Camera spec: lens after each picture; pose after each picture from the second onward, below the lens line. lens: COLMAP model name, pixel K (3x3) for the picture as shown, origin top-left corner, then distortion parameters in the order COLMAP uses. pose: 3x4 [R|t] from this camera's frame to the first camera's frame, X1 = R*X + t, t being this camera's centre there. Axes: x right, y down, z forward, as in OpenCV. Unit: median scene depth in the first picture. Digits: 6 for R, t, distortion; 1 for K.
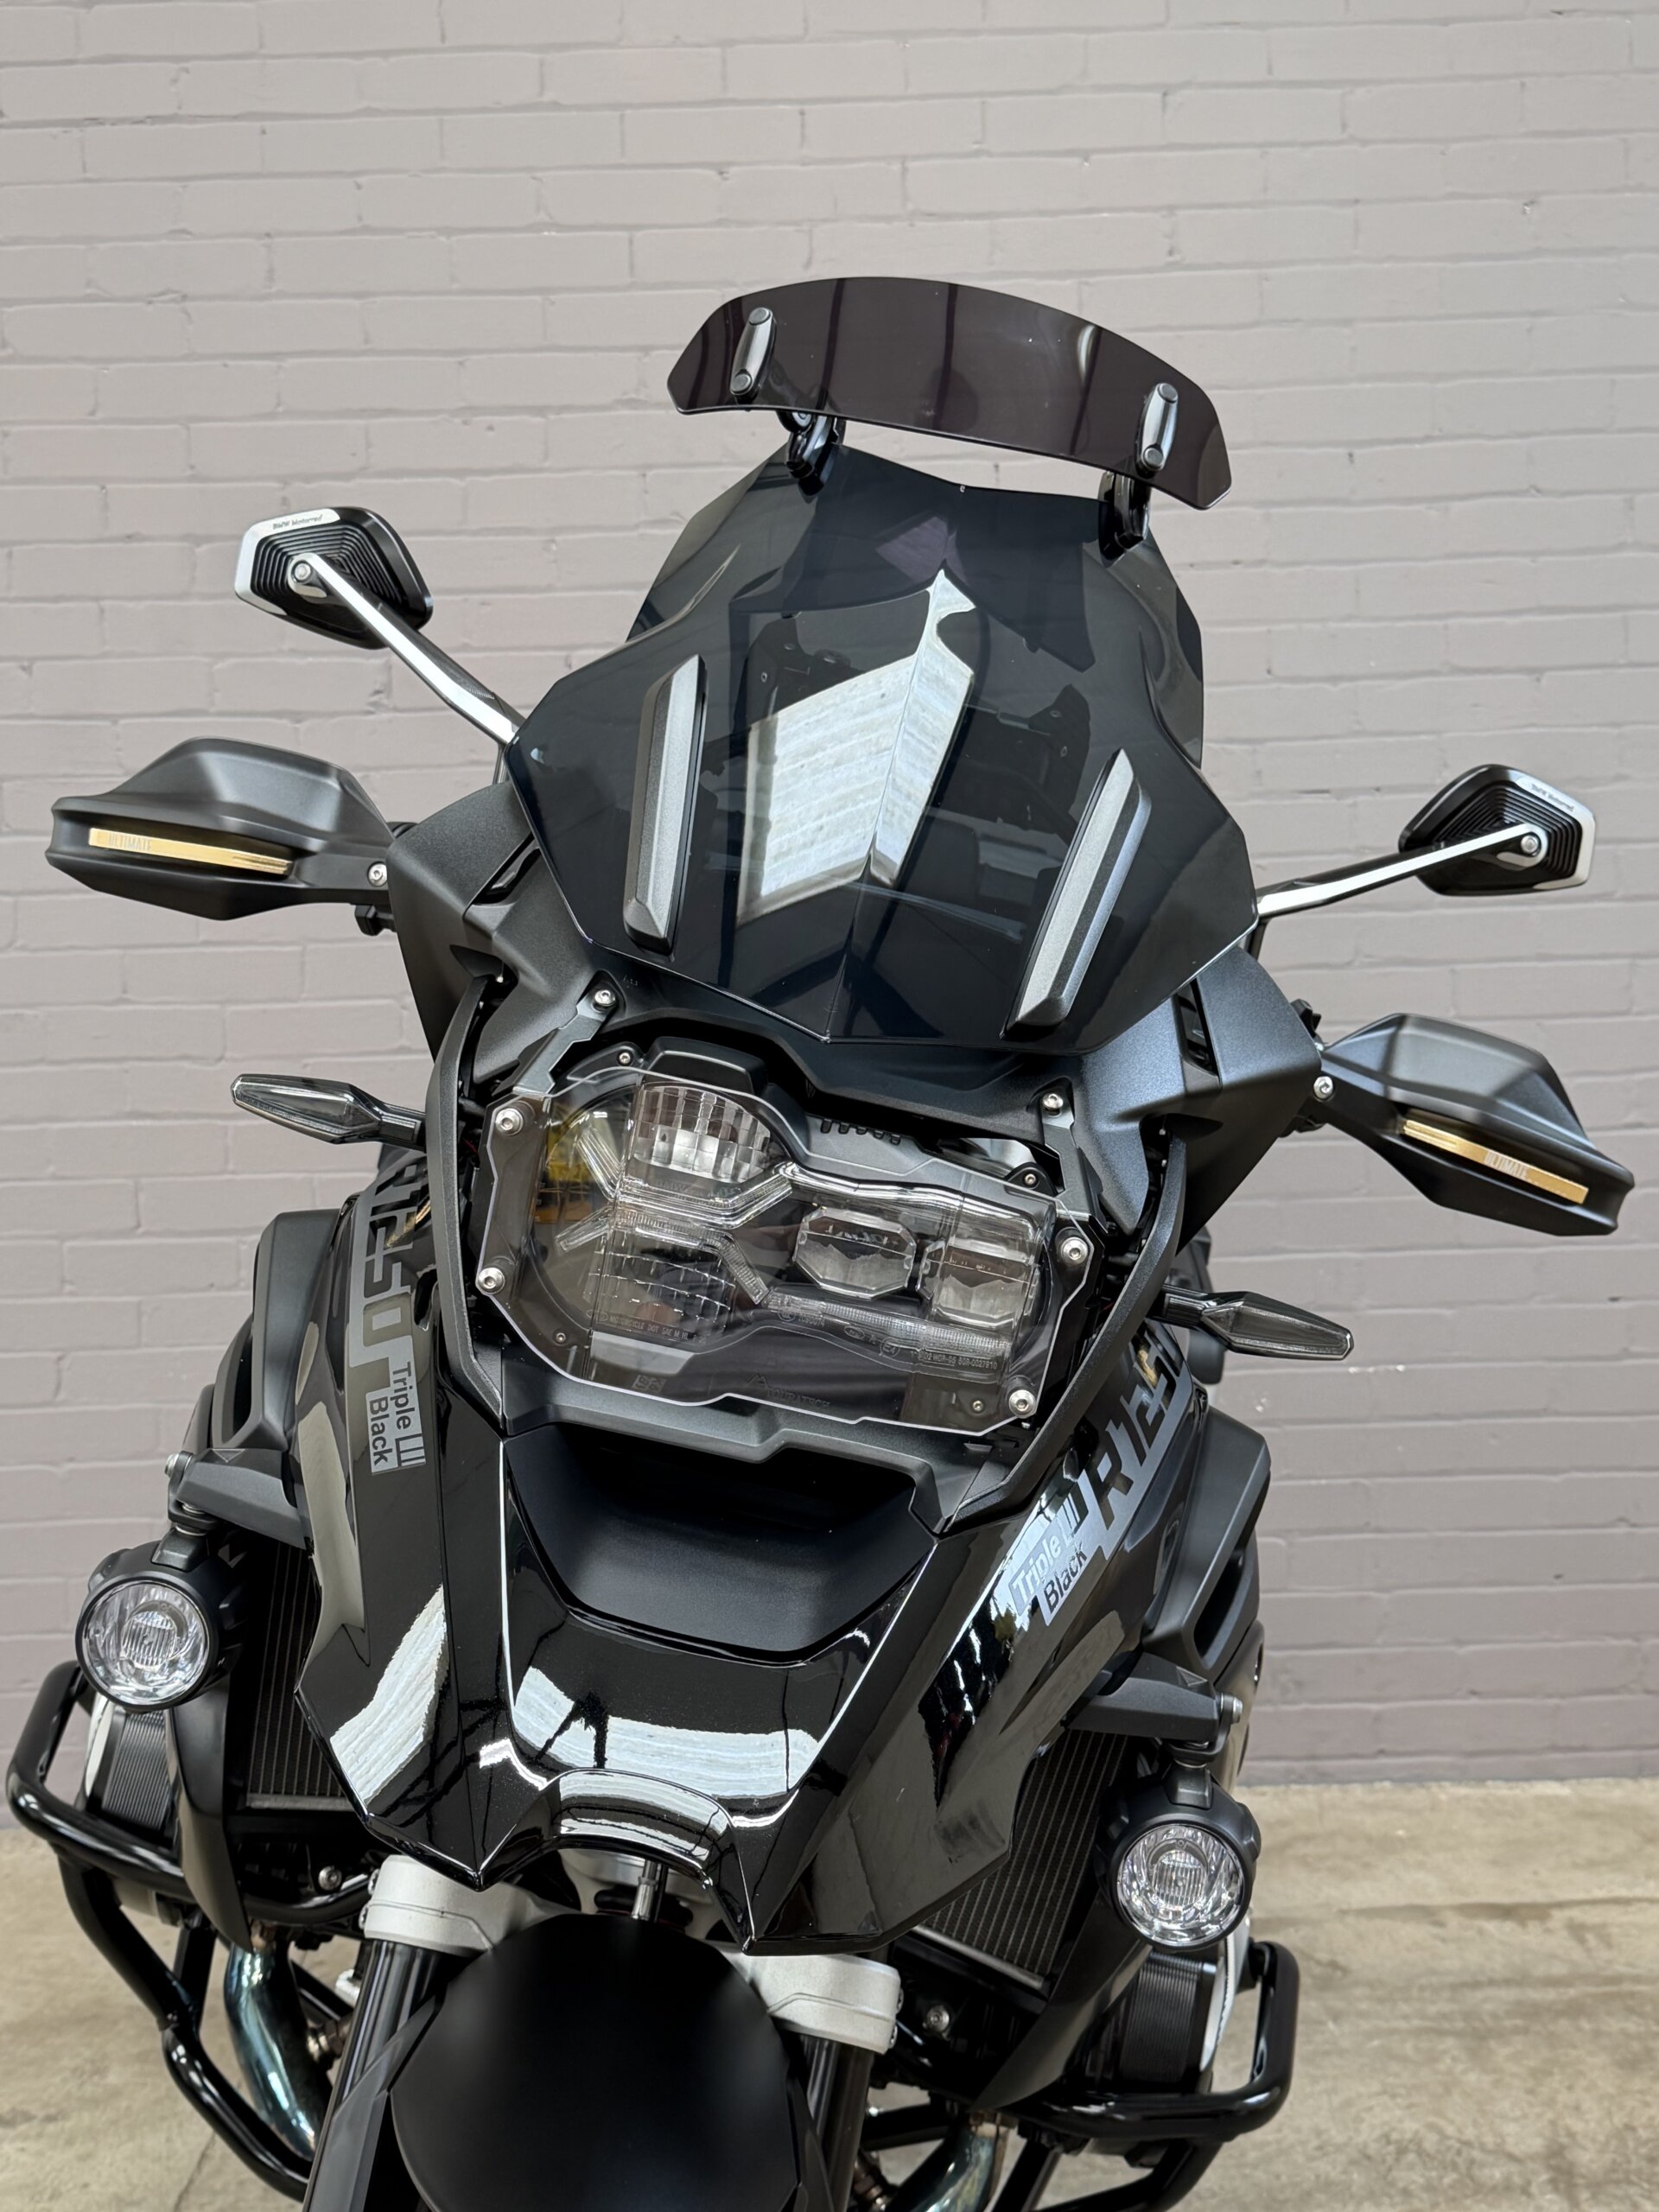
lens RADIAL K [[2601.9, 0, 829.5], [0, 2601.9, 1106.0], [0, 0, 1]] dist [0.189233, -0.431001]
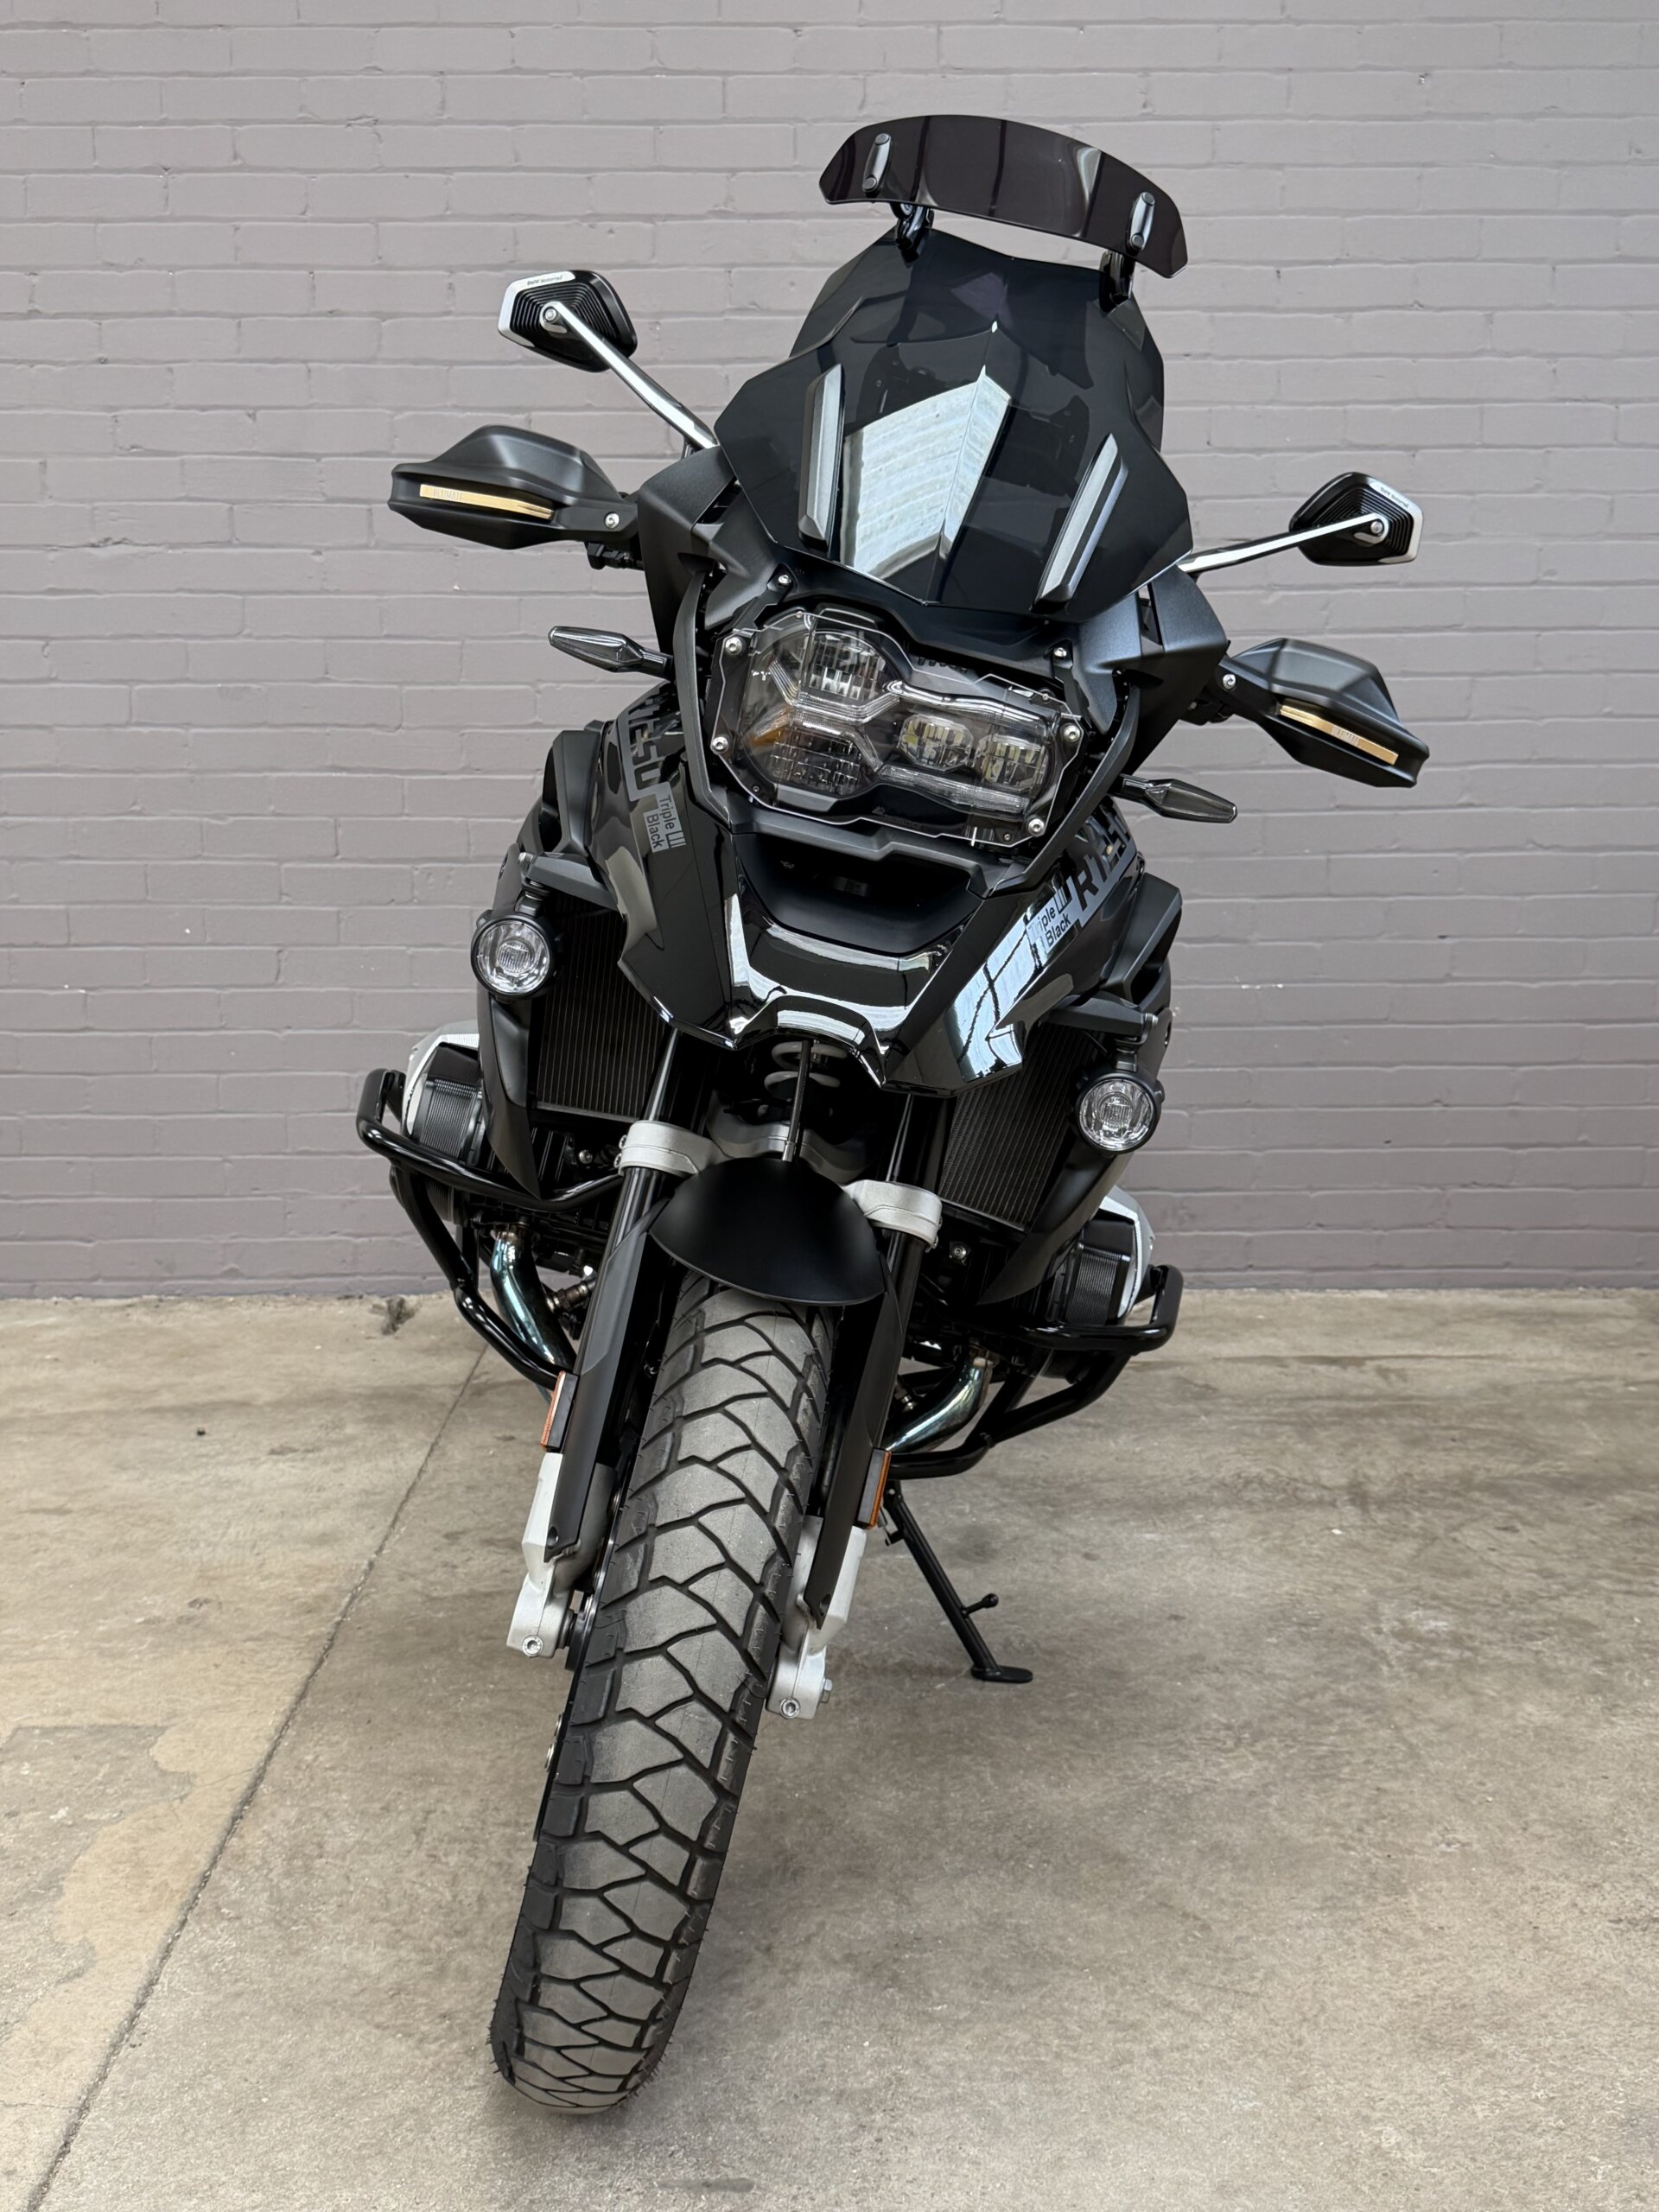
lens RADIAL K [[2221.9, 0, 822.7], [0, 2221.9, 1111.1], [0, 0, 1]] dist [0.192521, -0.444060]
pose [[0.999667, 0.024850, 0.006937, -0.028943], [-0.025452, 0.993875, 0.107536, 0.060938], [-0.004222, -0.107677, 0.994177, -0.185558]]
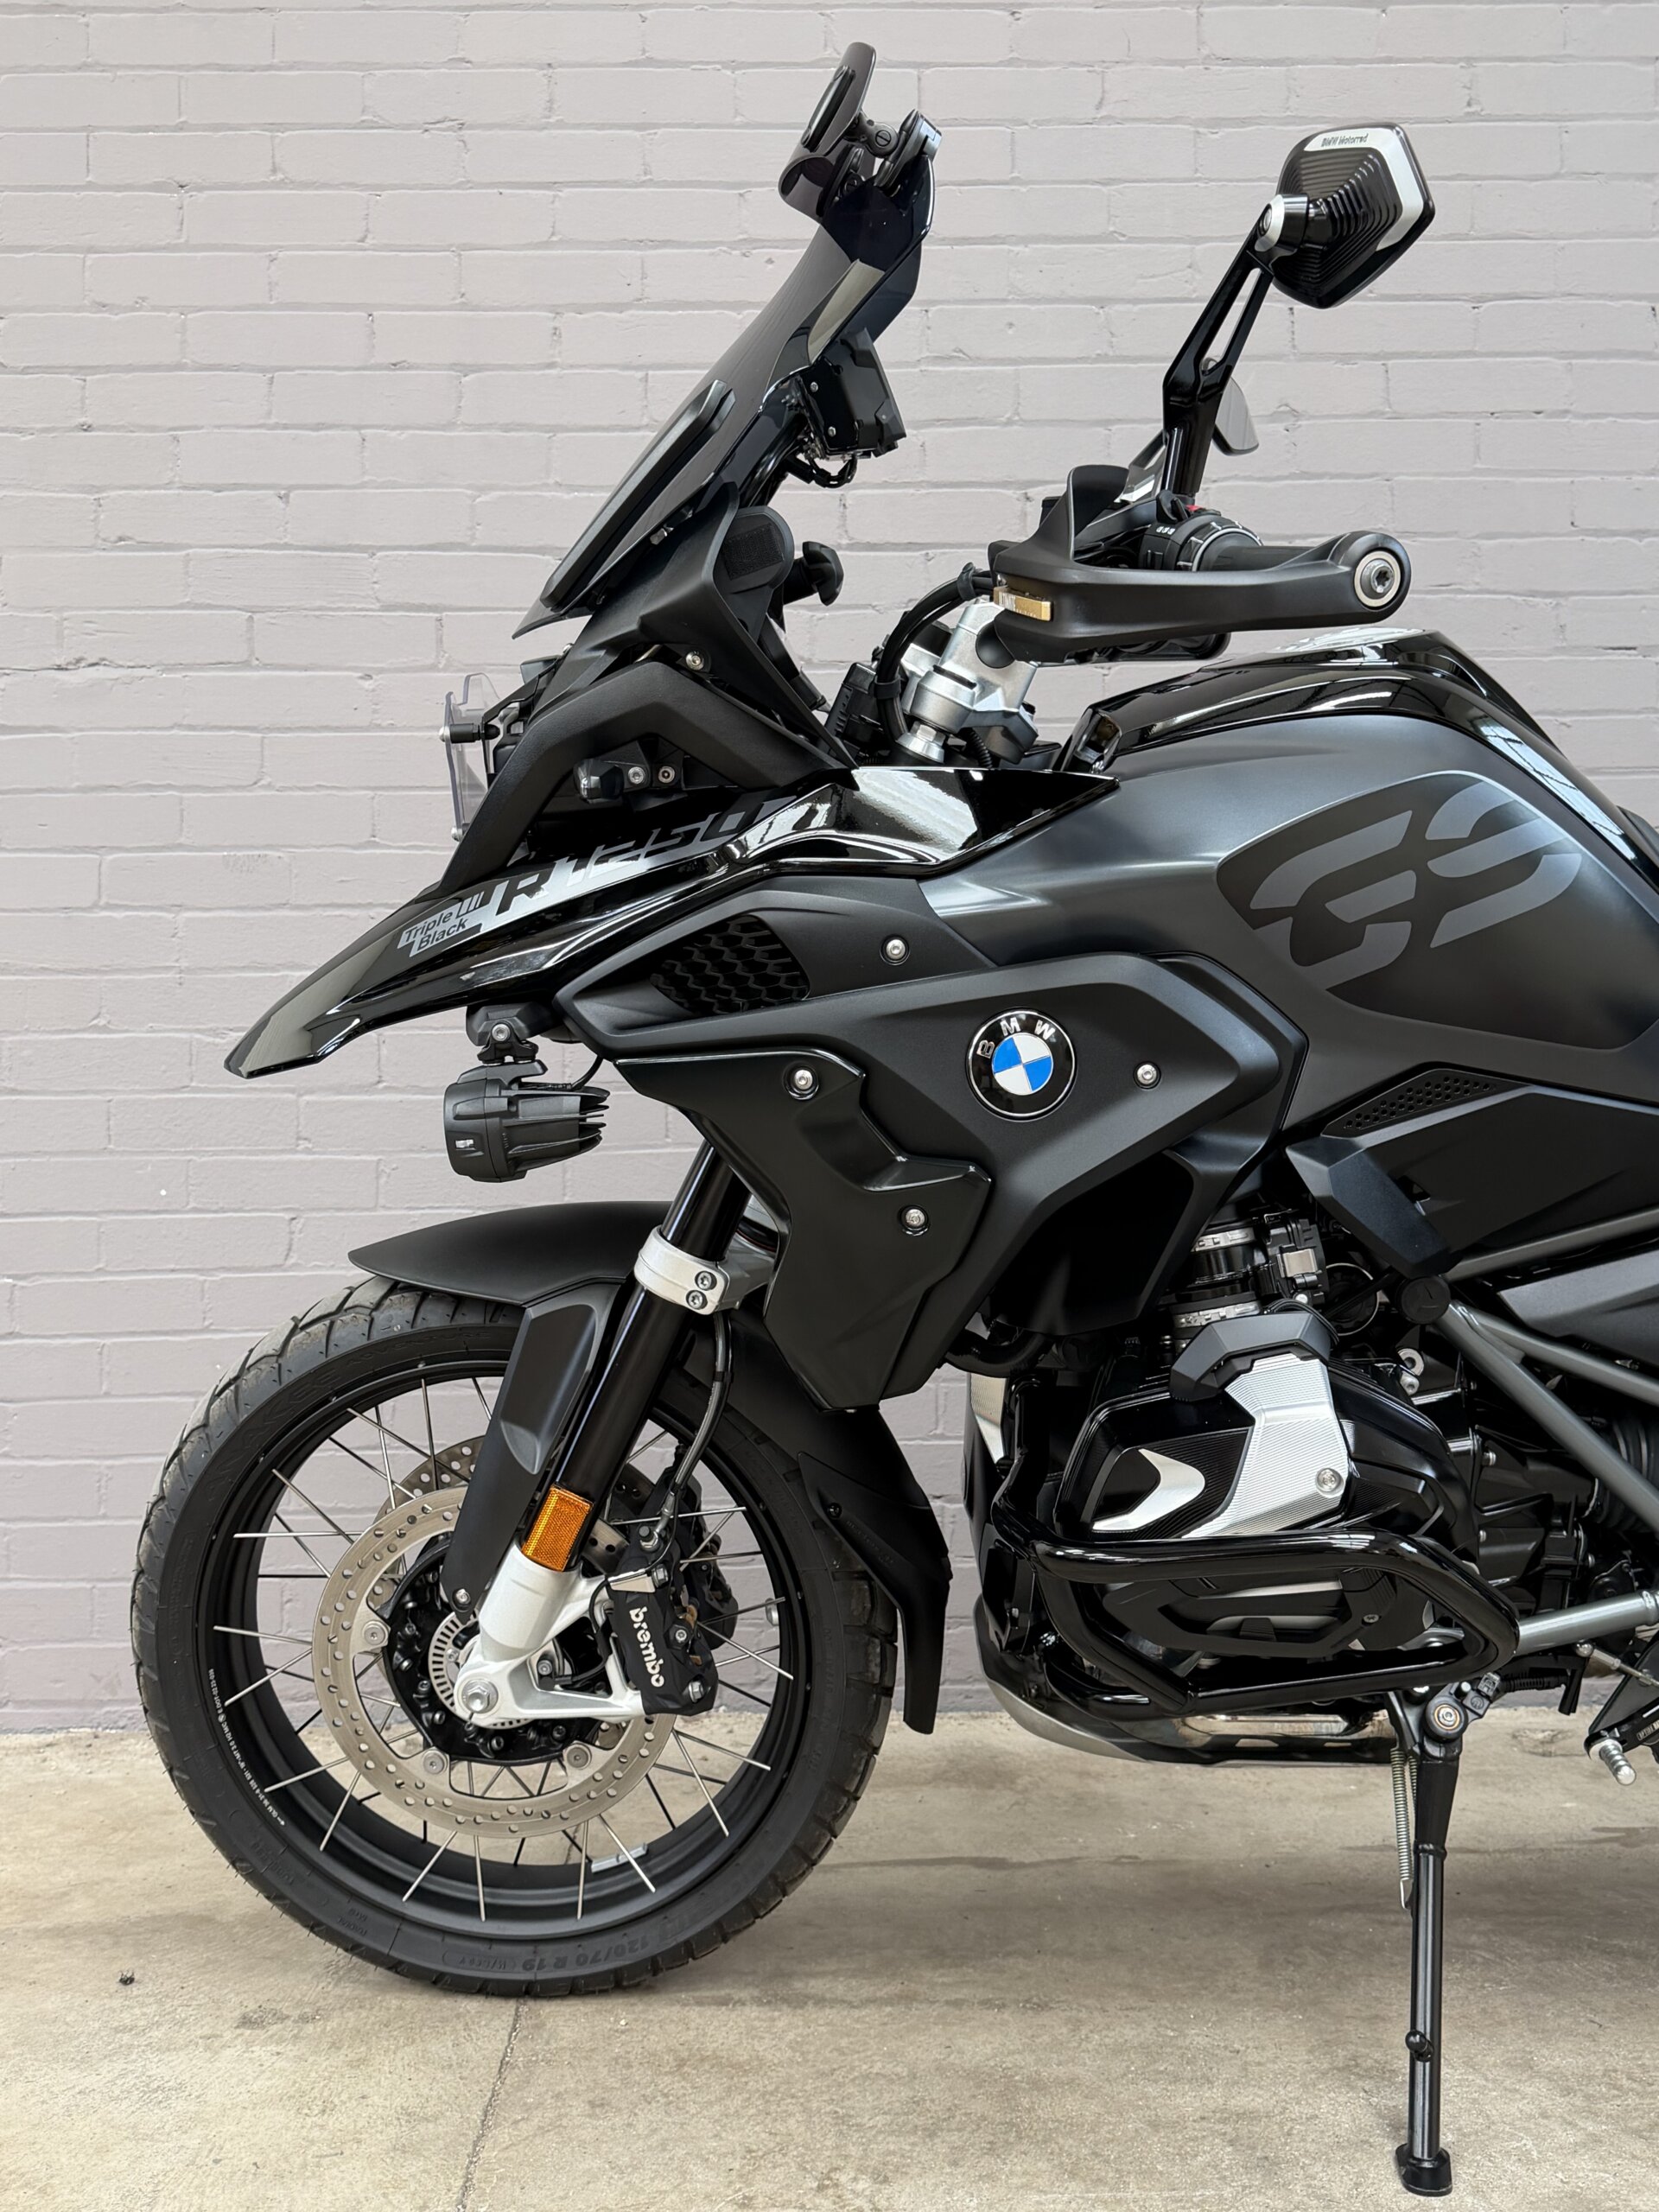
lens RADIAL K [[2108.0, 0, 831.3], [0, 2108.0, 1110.7], [0, 0, 1]] dist [0.123331, -0.238172]
pose [[0.999762, 0.017779, 0.012611, -0.142061], [-0.016770, 0.996963, -0.076052, 0.145757], [-0.013925, 0.075823, 0.997024, 0.308171]]
